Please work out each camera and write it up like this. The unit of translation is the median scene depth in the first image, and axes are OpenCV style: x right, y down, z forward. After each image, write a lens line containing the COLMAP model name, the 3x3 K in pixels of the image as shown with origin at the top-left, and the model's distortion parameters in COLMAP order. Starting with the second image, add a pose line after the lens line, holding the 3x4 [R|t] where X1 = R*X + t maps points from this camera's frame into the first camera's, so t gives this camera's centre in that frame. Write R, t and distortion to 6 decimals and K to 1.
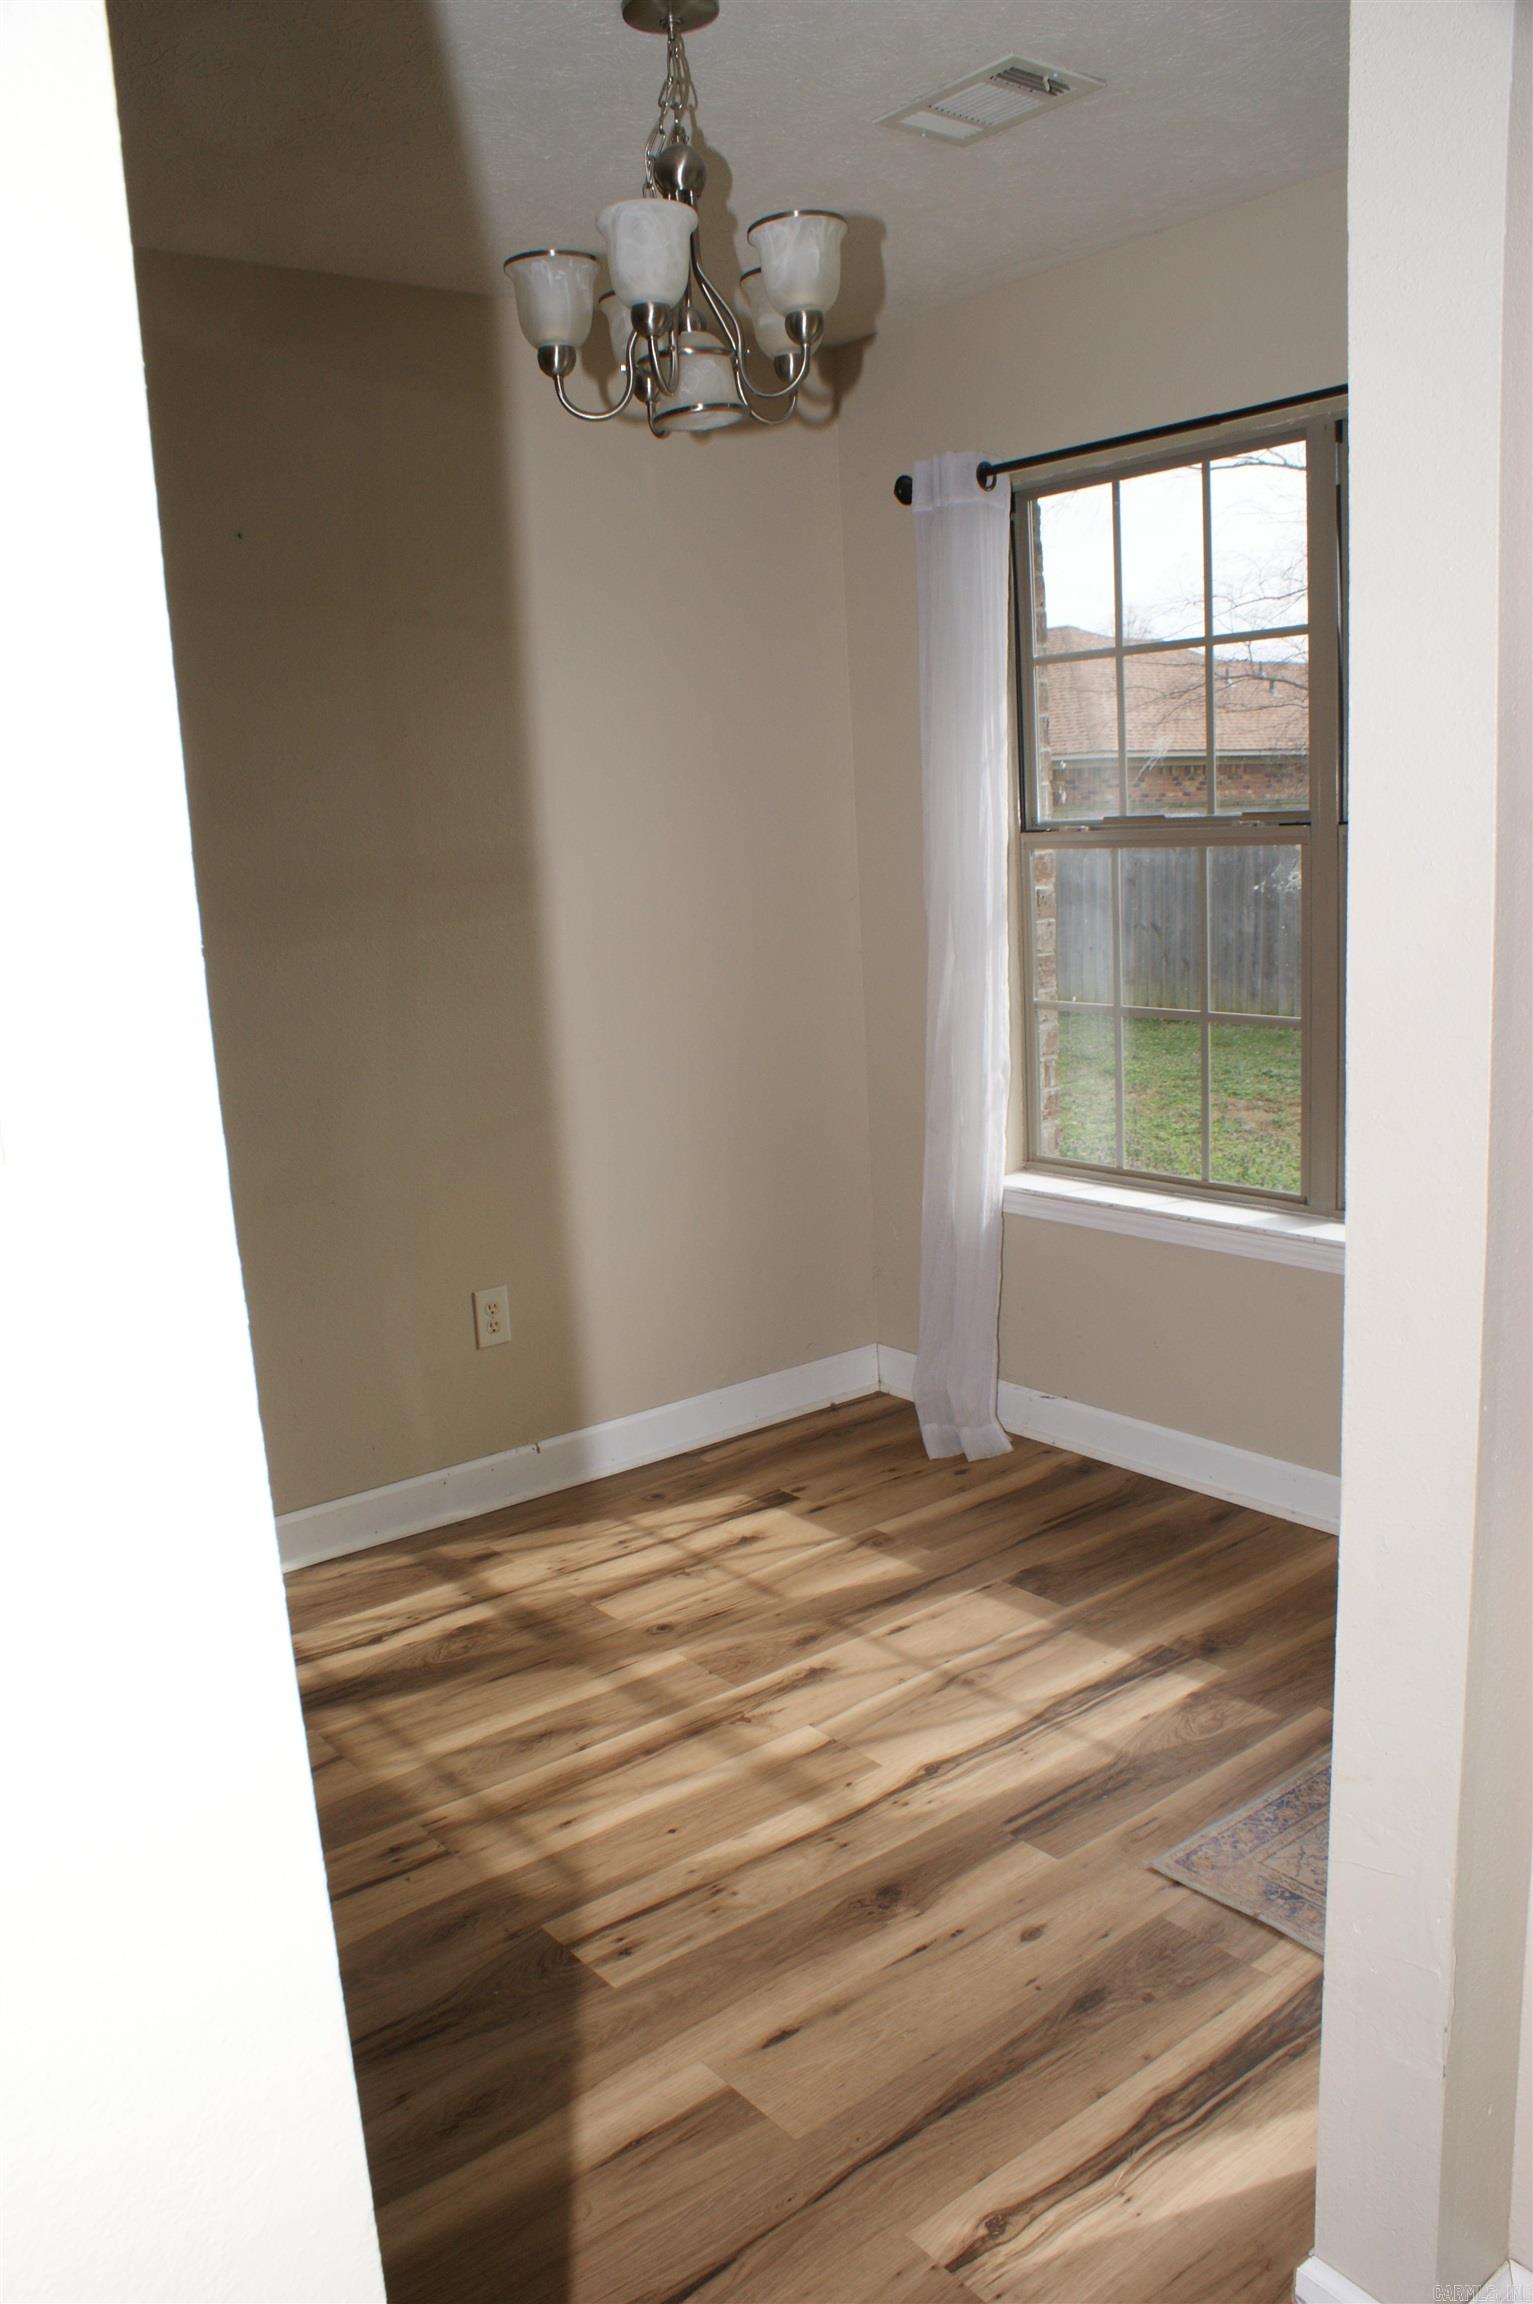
lens RADIAL K [[1807.9, 0, 771.9], [0, 1807.9, 1152.2], [0, 0, 1]] dist [-0.137613, 0.113000]
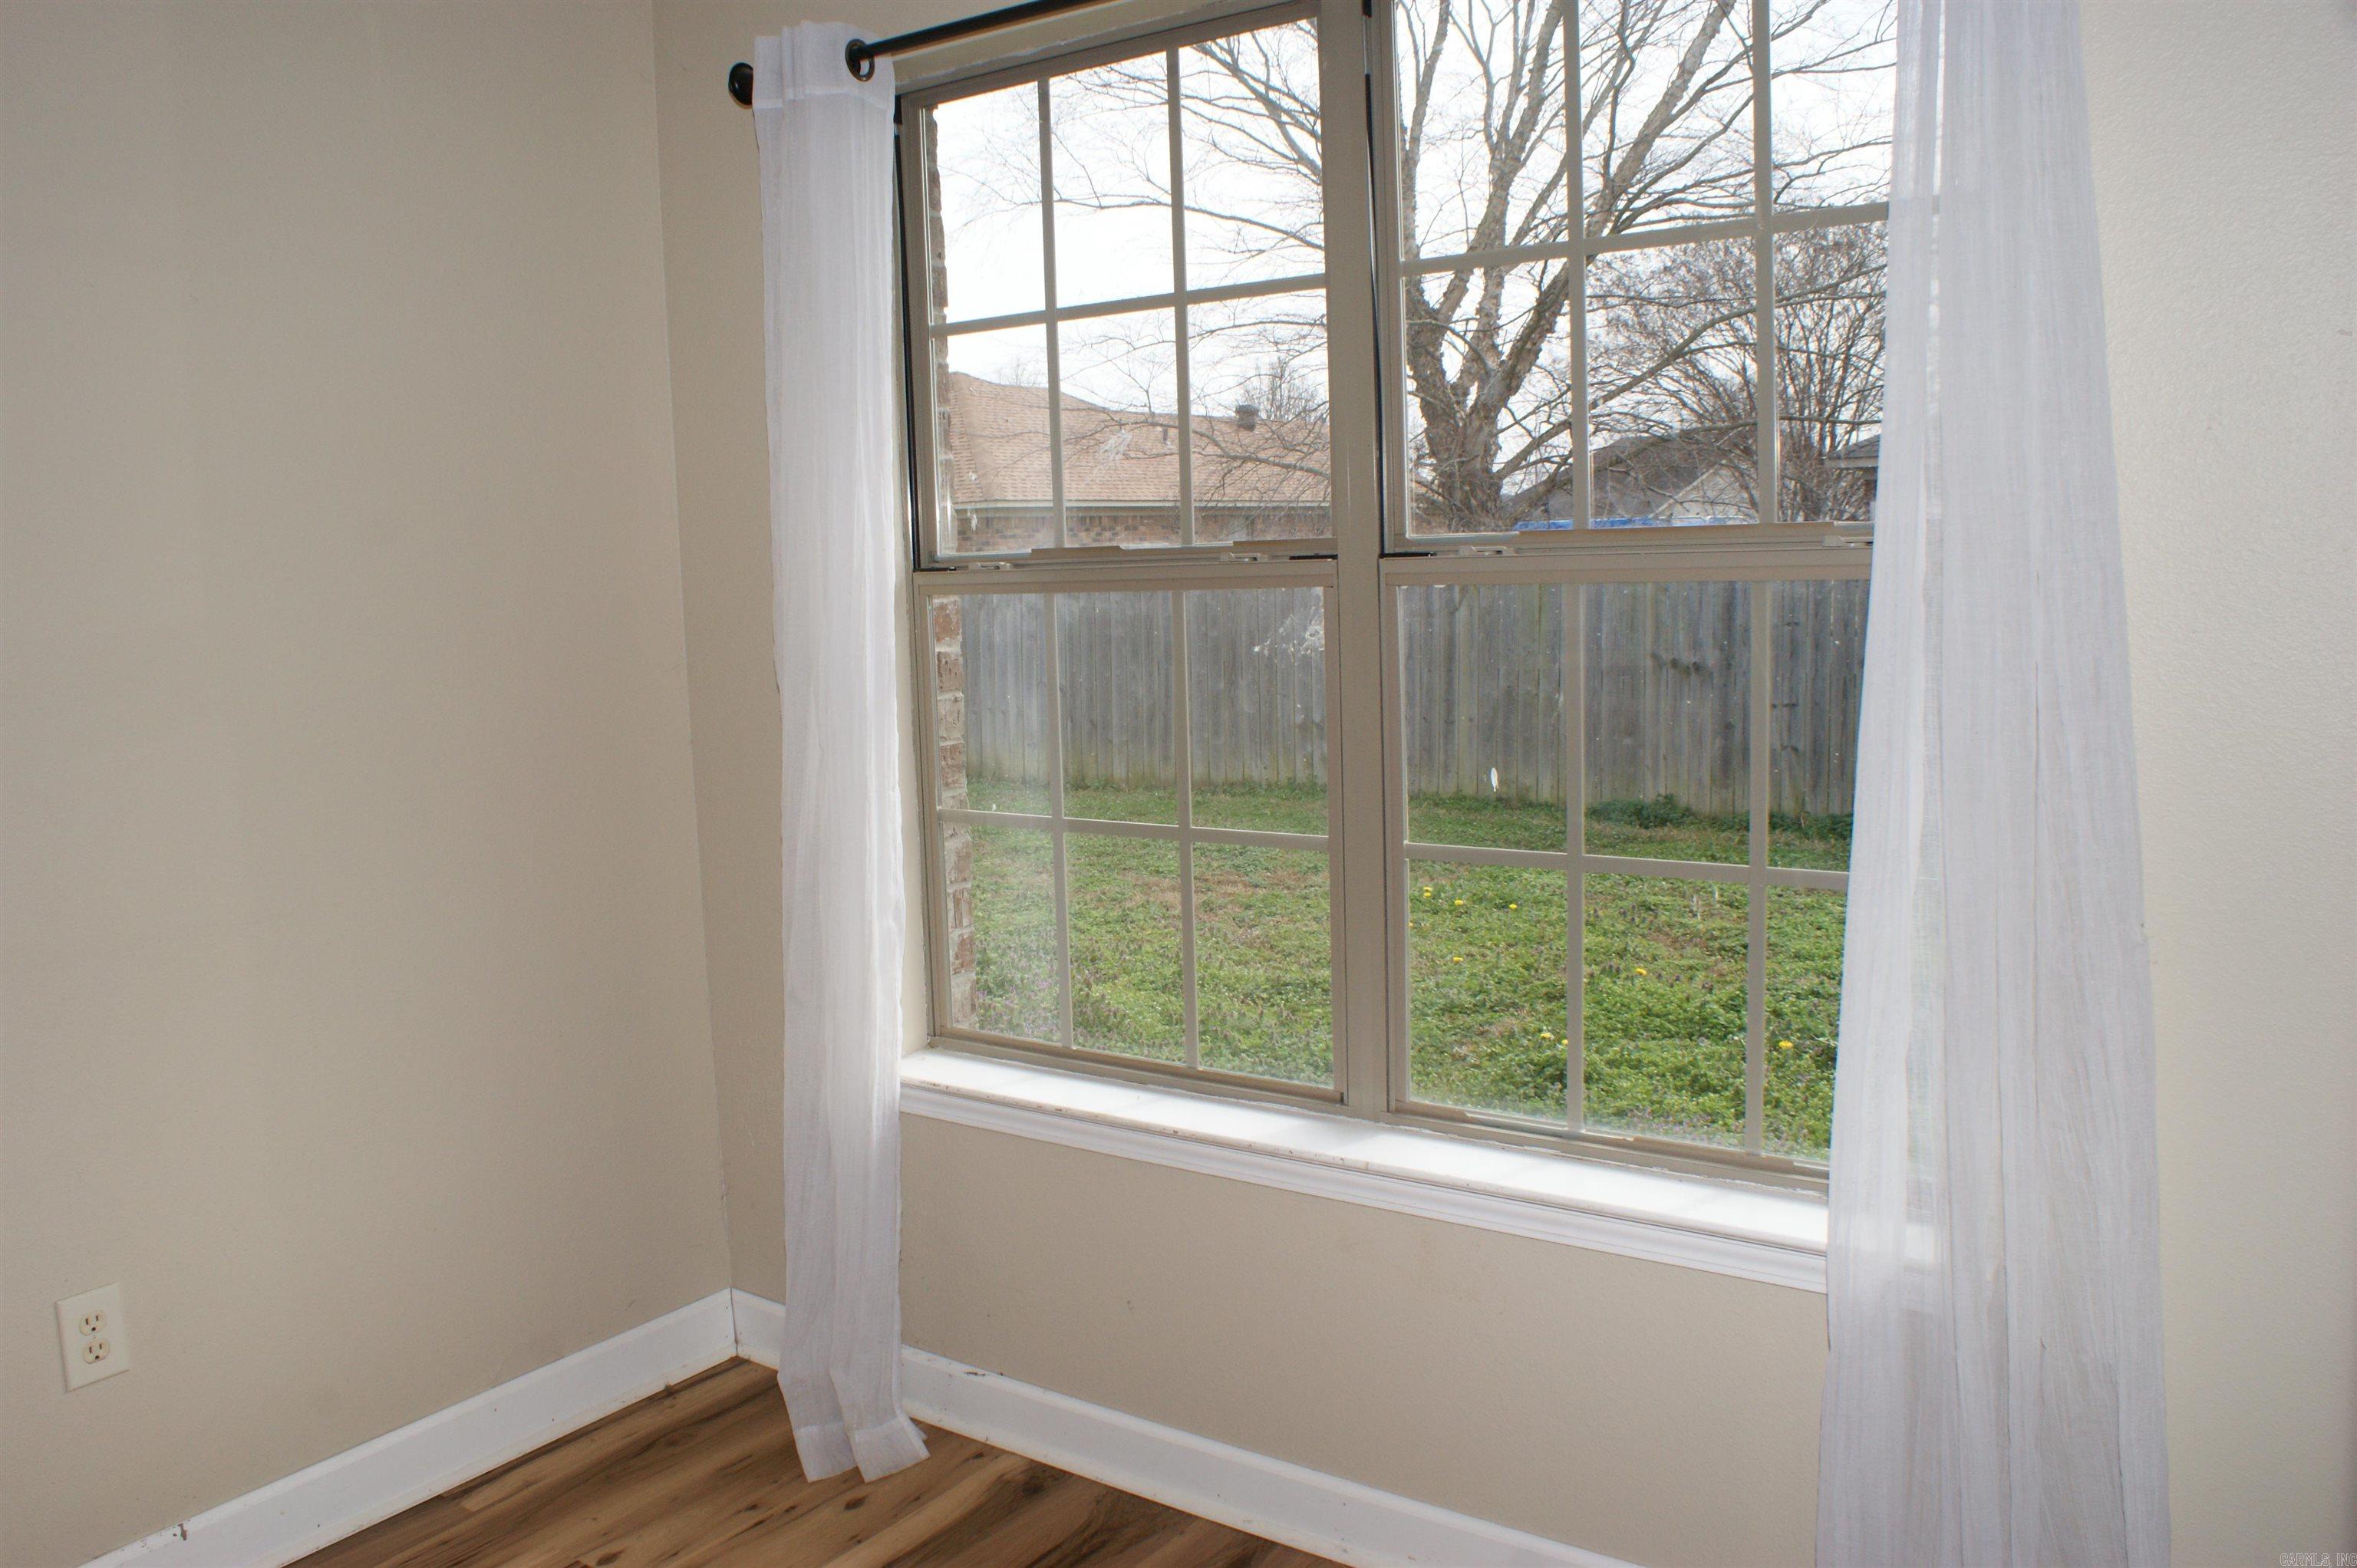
lens RADIAL K [[1849.3, 0, 1176.1], [0, 1849.3, 770.2], [0, 0, 1]] dist [-0.137613, 0.113000]
pose [[0.961475, -0.015030, 0.274482, 0.038492], [0.035963, 0.996800, -0.071393, -0.045396], [-0.272530, 0.078513, 0.958938, 0.287662]]
